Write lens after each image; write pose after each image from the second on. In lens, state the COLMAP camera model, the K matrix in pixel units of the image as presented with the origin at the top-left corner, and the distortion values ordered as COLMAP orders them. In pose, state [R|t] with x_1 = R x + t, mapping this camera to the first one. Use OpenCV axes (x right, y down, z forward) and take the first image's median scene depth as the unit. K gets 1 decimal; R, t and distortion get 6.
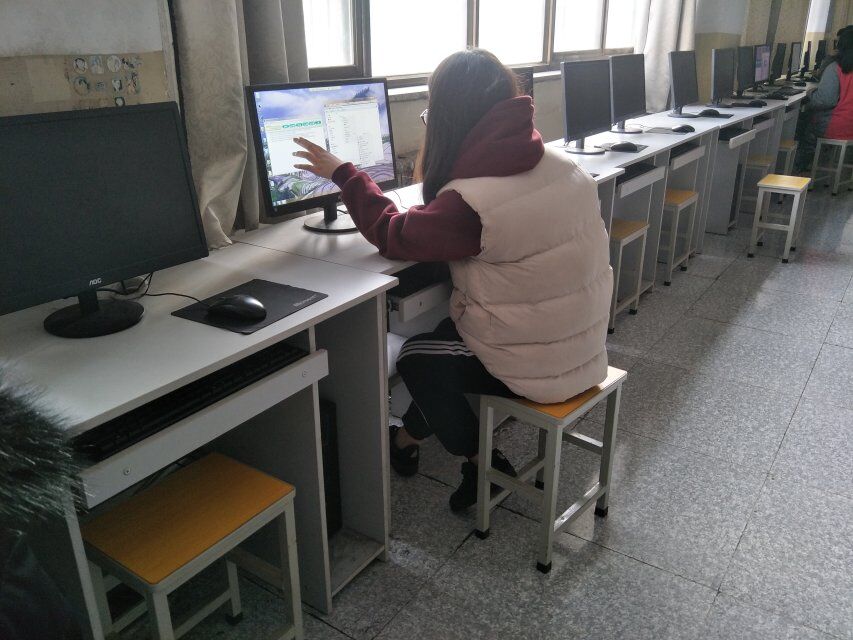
lens RADIAL K [[716.7, 0, 431.1], [0, 716.7, 322.4], [0, 0, 1]] dist [-0.007538, -0.010291]
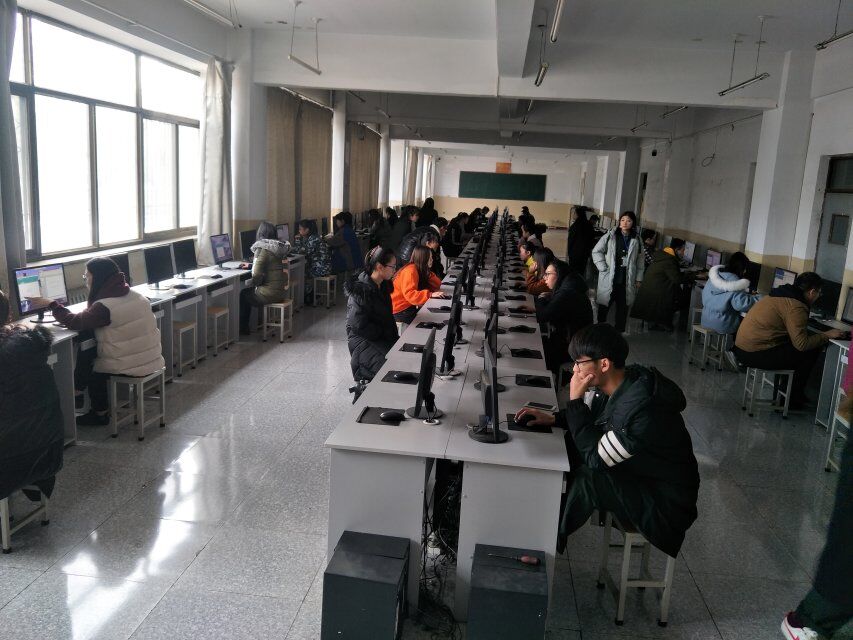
lens RADIAL K [[709.6, 0, 429.0], [0, 709.6, 314.0], [0, 0, 1]] dist [0.013566, 0.003724]
pose [[0.873144, -0.033961, 0.486278, -0.157437], [0.126284, 0.979272, -0.158362, 0.379191], [-0.470820, 0.199682, 0.859334, -1.651750]]
